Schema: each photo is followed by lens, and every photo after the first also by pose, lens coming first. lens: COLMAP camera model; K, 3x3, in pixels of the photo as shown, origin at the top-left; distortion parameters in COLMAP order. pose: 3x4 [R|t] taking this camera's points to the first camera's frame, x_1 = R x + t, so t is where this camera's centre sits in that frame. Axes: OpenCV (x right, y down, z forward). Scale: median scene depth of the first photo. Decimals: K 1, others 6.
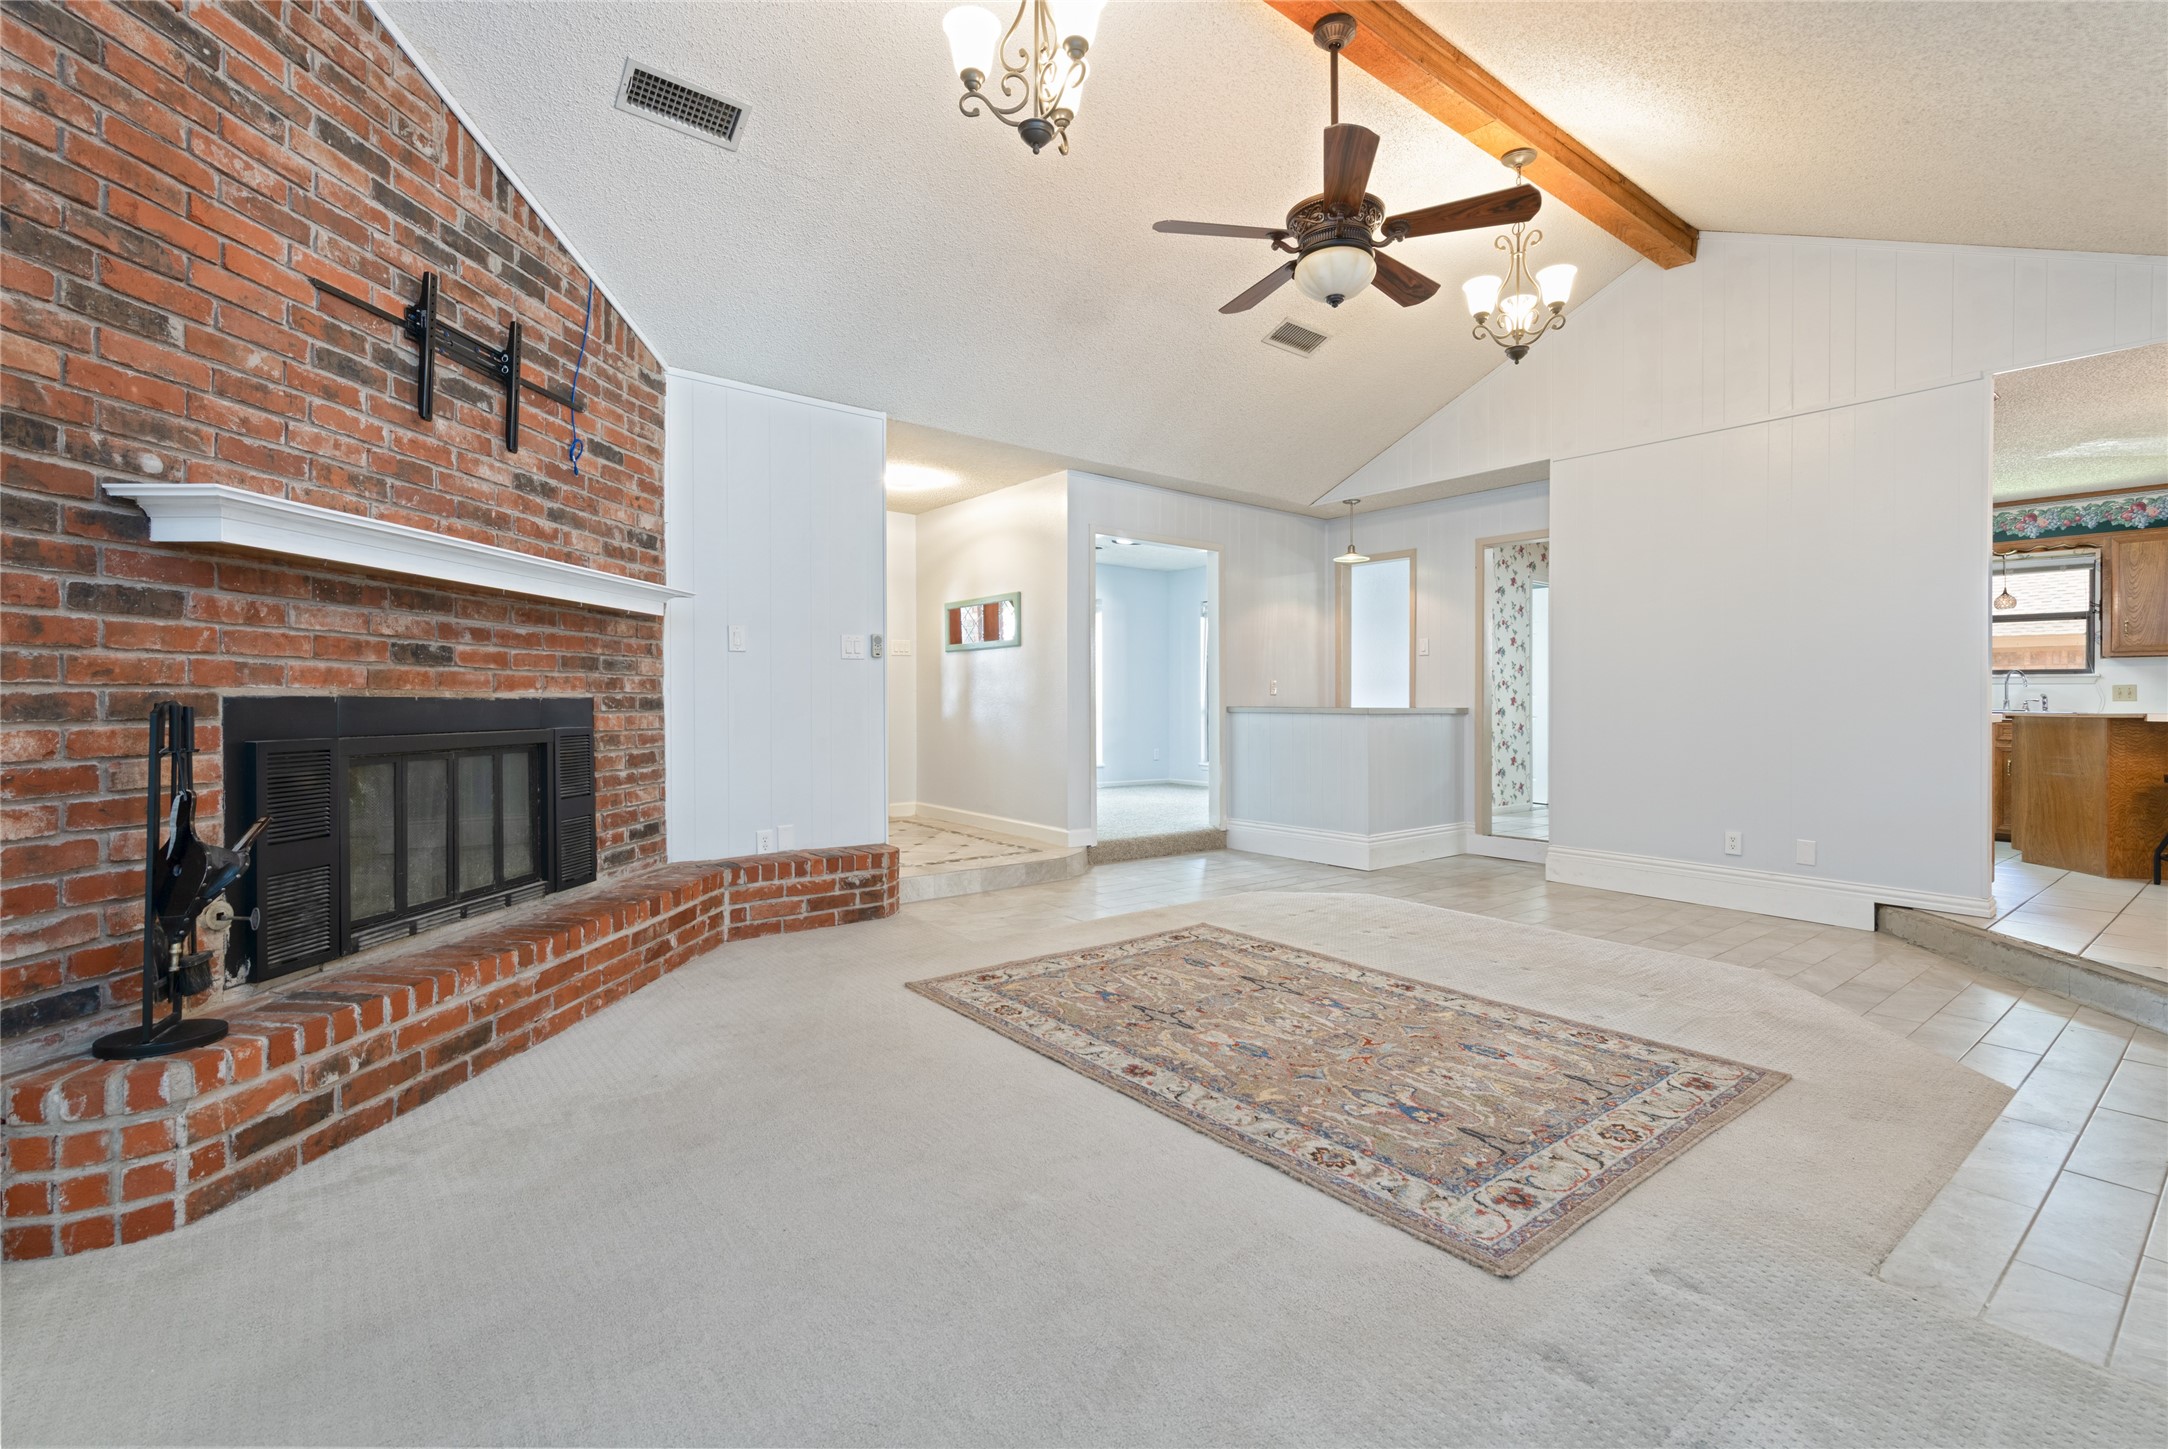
lens RADIAL K [[964.5, 0, 1083.2], [0, 964.5, 706.3], [0, 0, 1]] dist [0.009064, -0.000724]
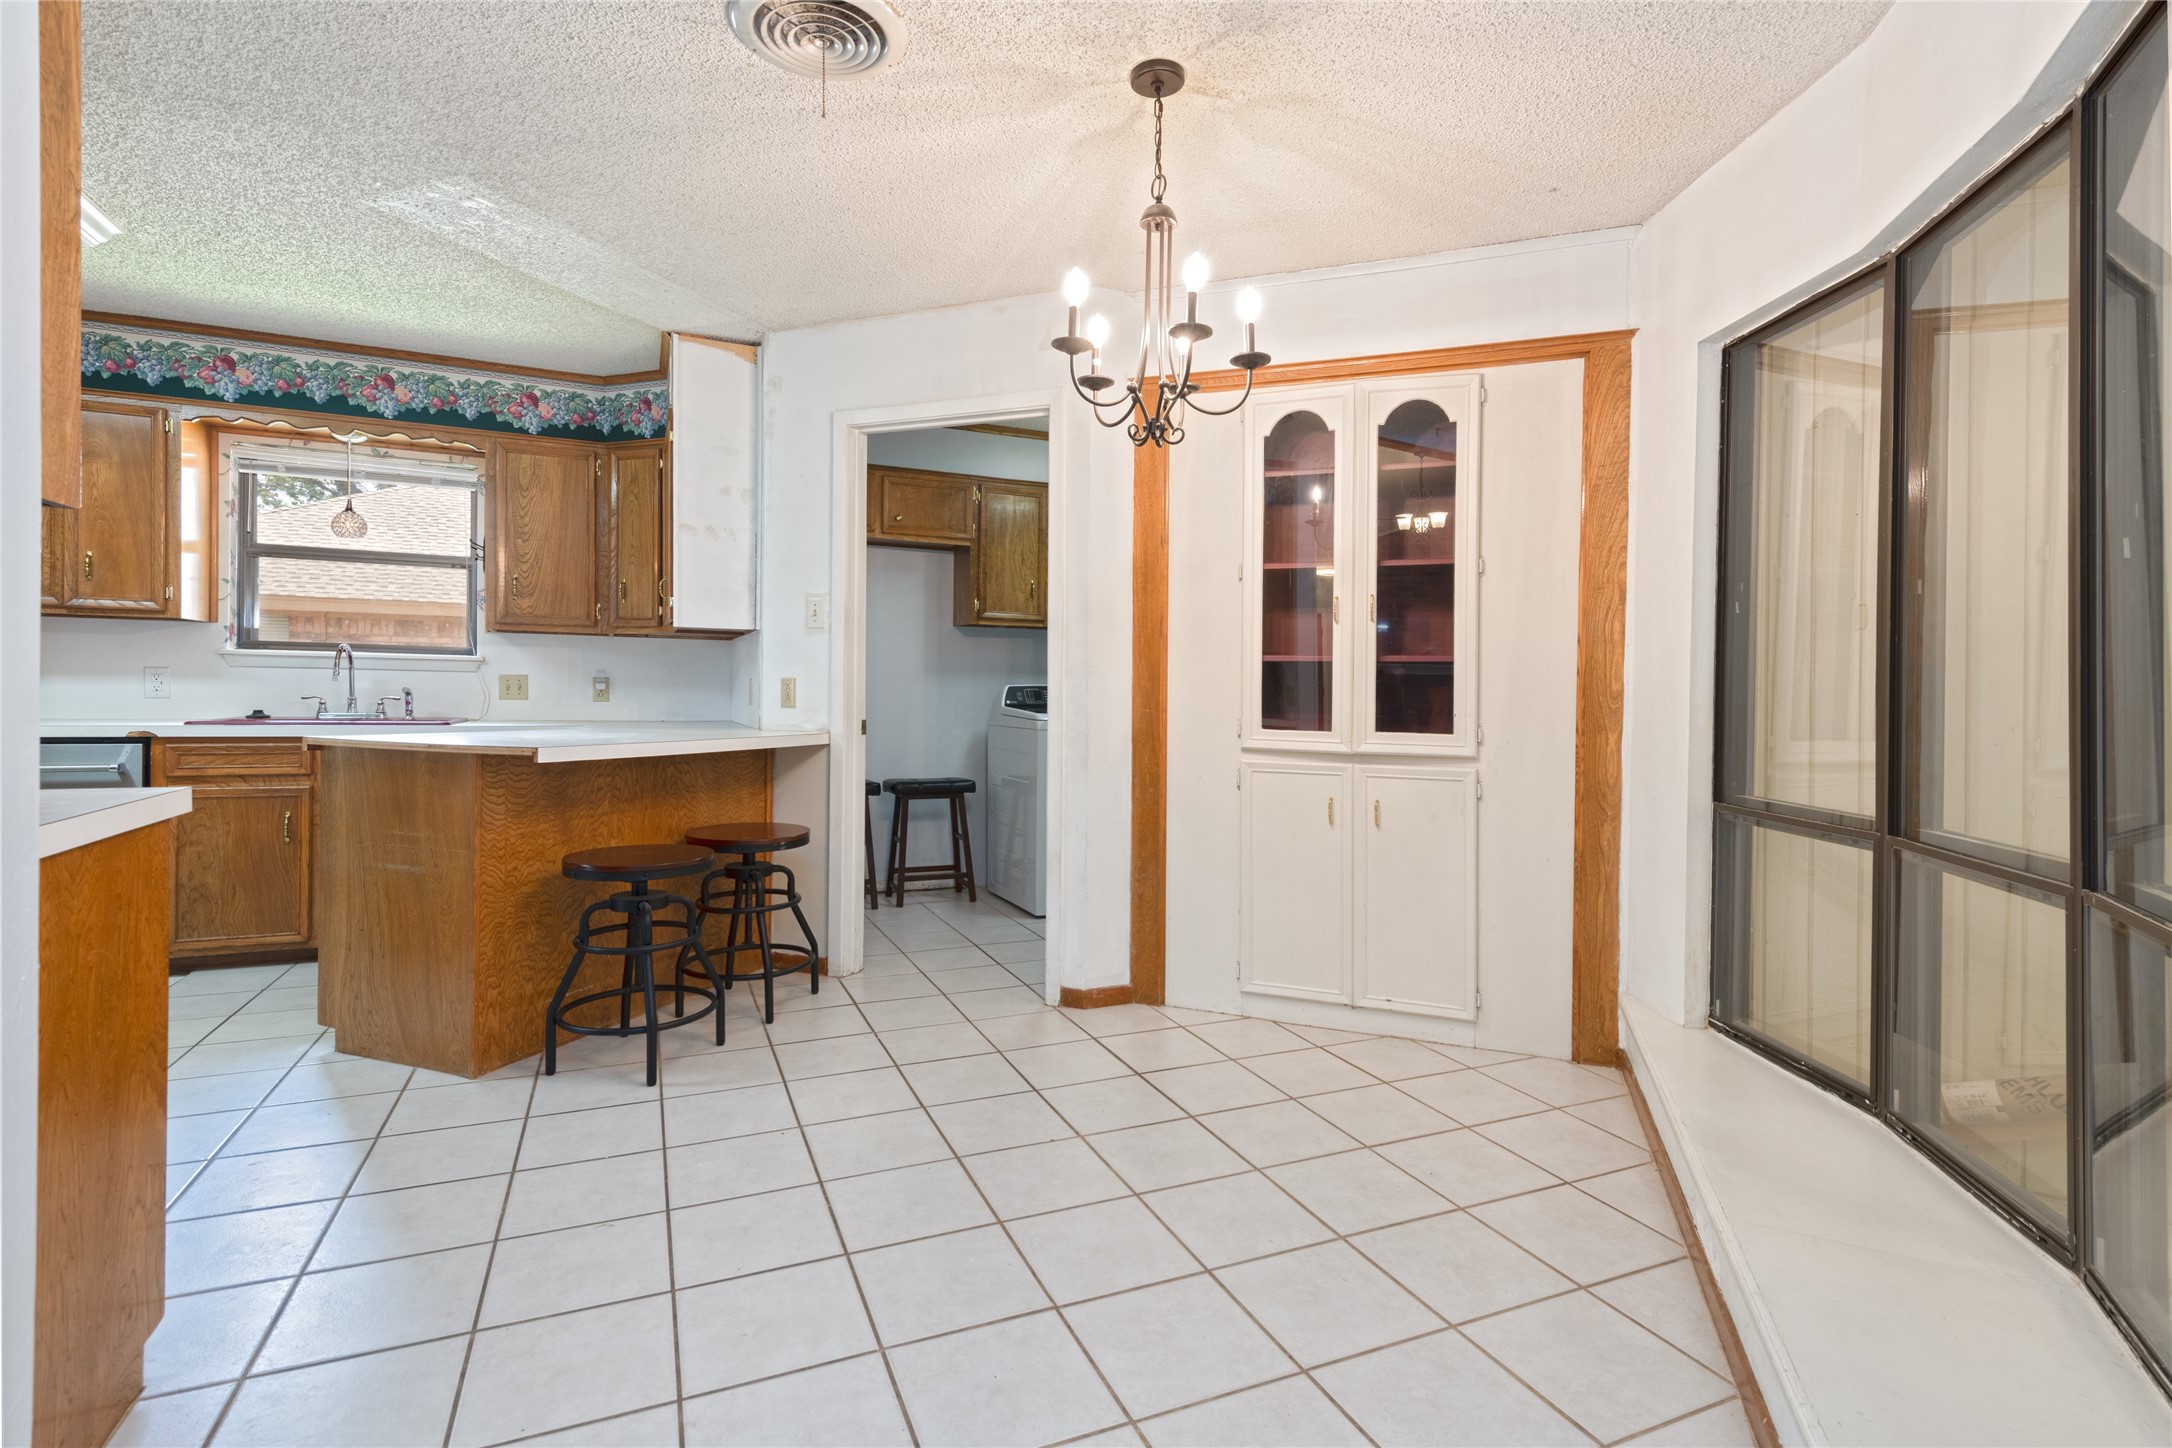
lens RADIAL K [[1033.5, 0, 1092.4], [0, 1033.5, 698.8], [0, 0, 1]] dist [0.023587, -0.010774]
pose [[0.253988, -0.011802, 0.967135, 0.928827], [-0.008720, 0.999857, 0.014492, -0.037905], [-0.967168, -0.012115, 0.253849, 0.843155]]
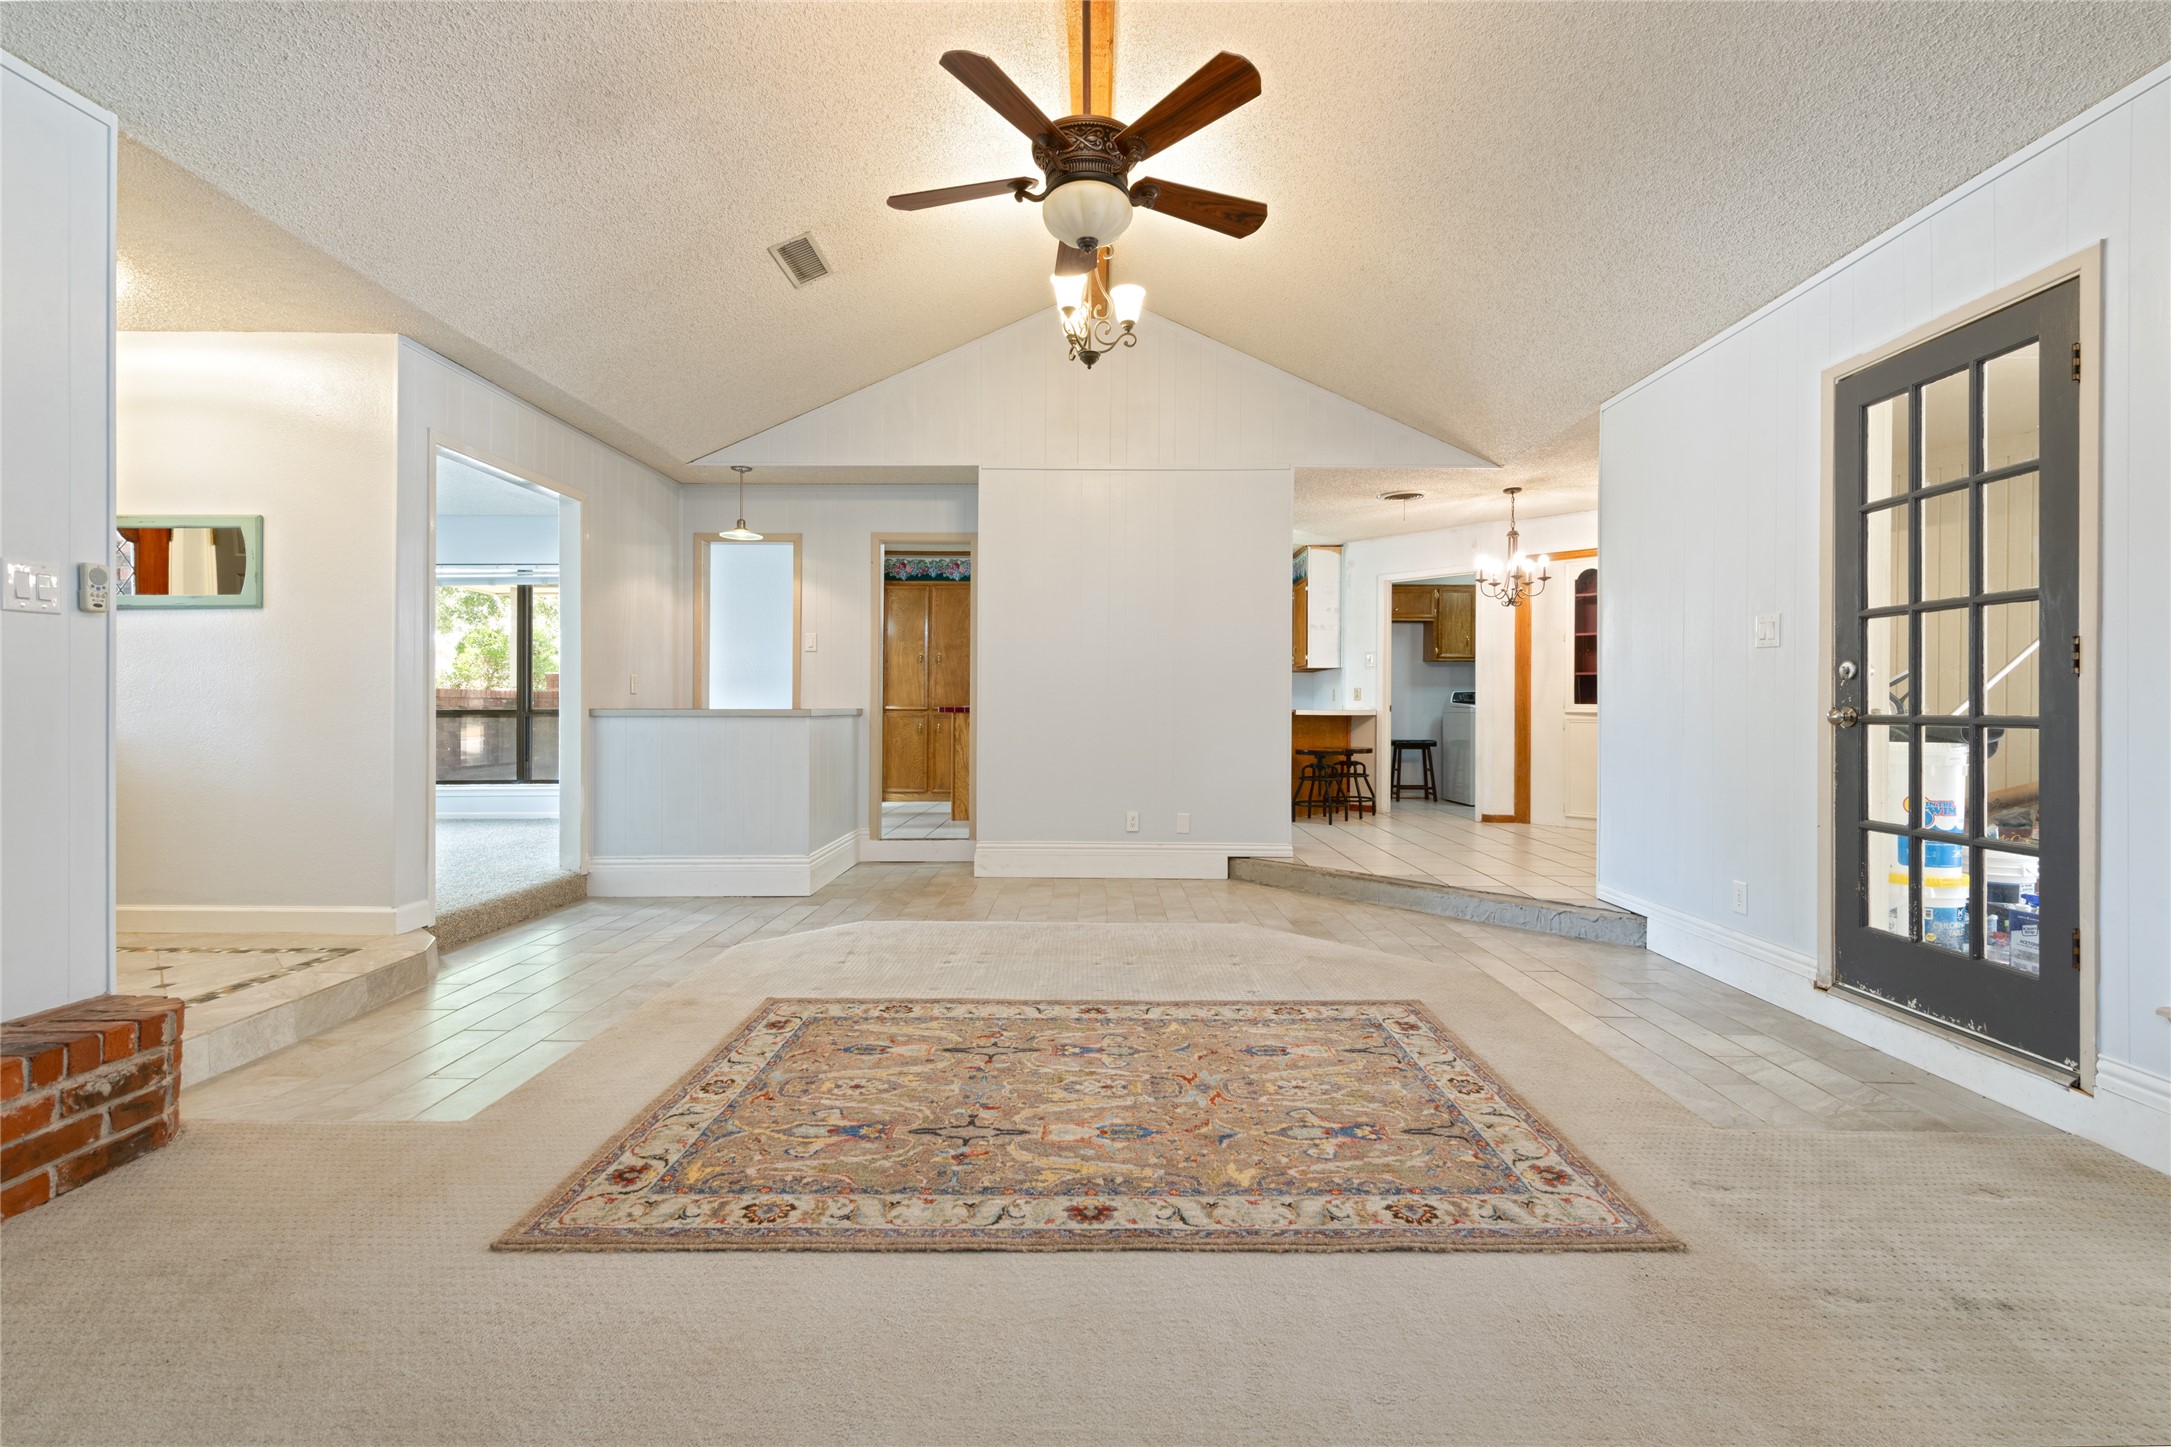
lens RADIAL K [[972.3, 0, 1101.4], [0, 972.3, 718.1], [0, 0, 1]] dist [0.008809, -0.000668]
pose [[0.621145, -0.014150, 0.783568, -0.395615], [0.004971, 0.999888, 0.014115, -0.002636], [-0.783680, -0.004873, 0.621146, 0.424285]]
